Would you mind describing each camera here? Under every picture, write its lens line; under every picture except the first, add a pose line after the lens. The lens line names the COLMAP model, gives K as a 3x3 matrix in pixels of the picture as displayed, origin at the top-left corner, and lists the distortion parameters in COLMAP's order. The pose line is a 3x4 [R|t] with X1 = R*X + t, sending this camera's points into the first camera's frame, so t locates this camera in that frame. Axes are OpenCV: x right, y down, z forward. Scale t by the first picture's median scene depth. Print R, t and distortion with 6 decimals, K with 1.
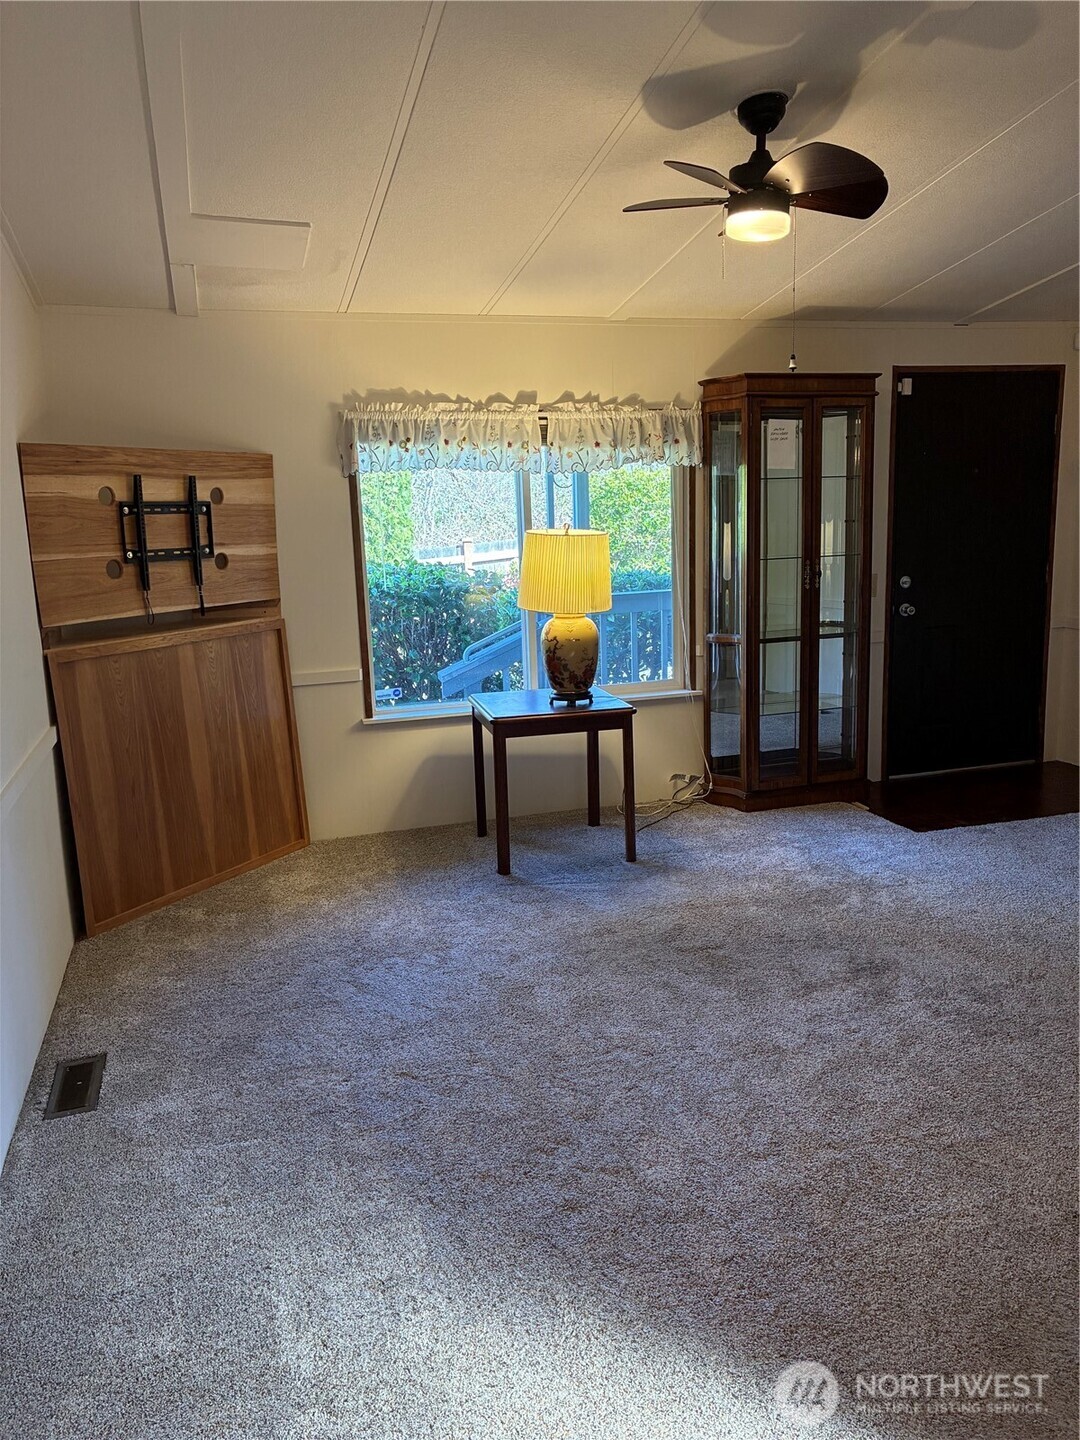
lens RADIAL K [[1094.5, 0, 547.8], [0, 1094.5, 728.1], [0, 0, 1]] dist [0.029329, -0.016511]
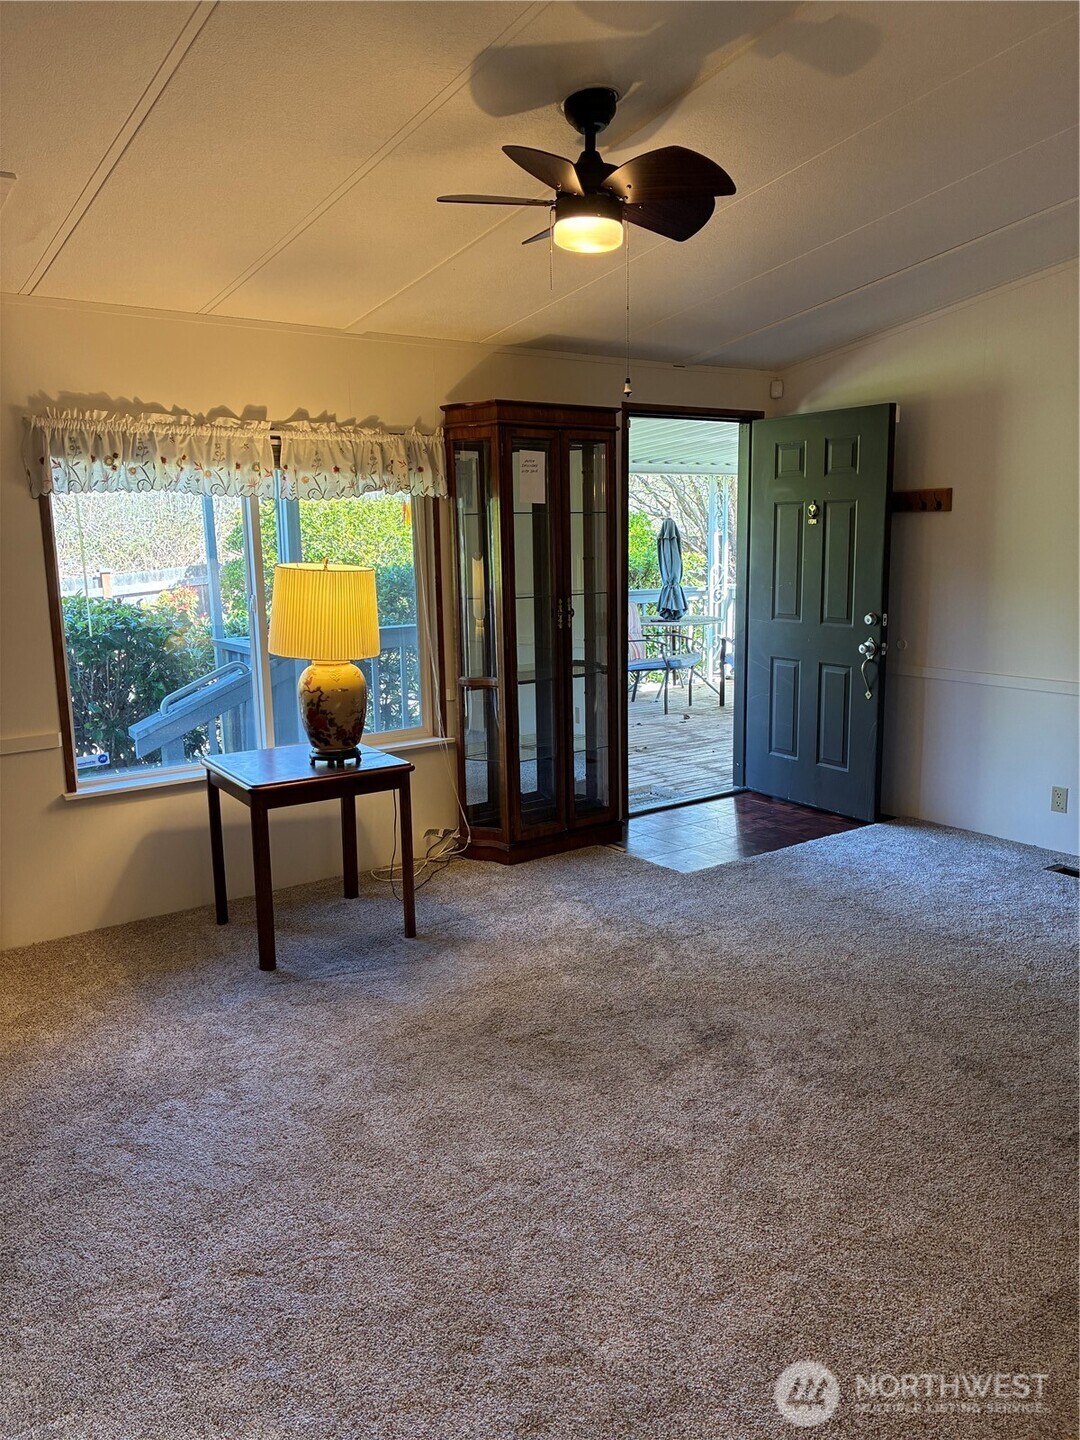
lens RADIAL K [[1094.5, 0, 547.8], [0, 1094.5, 728.1], [0, 0, 1]] dist [0.029329, -0.016511]
pose [[0.942949, -0.044128, 0.330000, -0.102866], [0.053161, 0.998416, -0.018396, -0.024244], [-0.328665, 0.034889, 0.943802, 0.114022]]
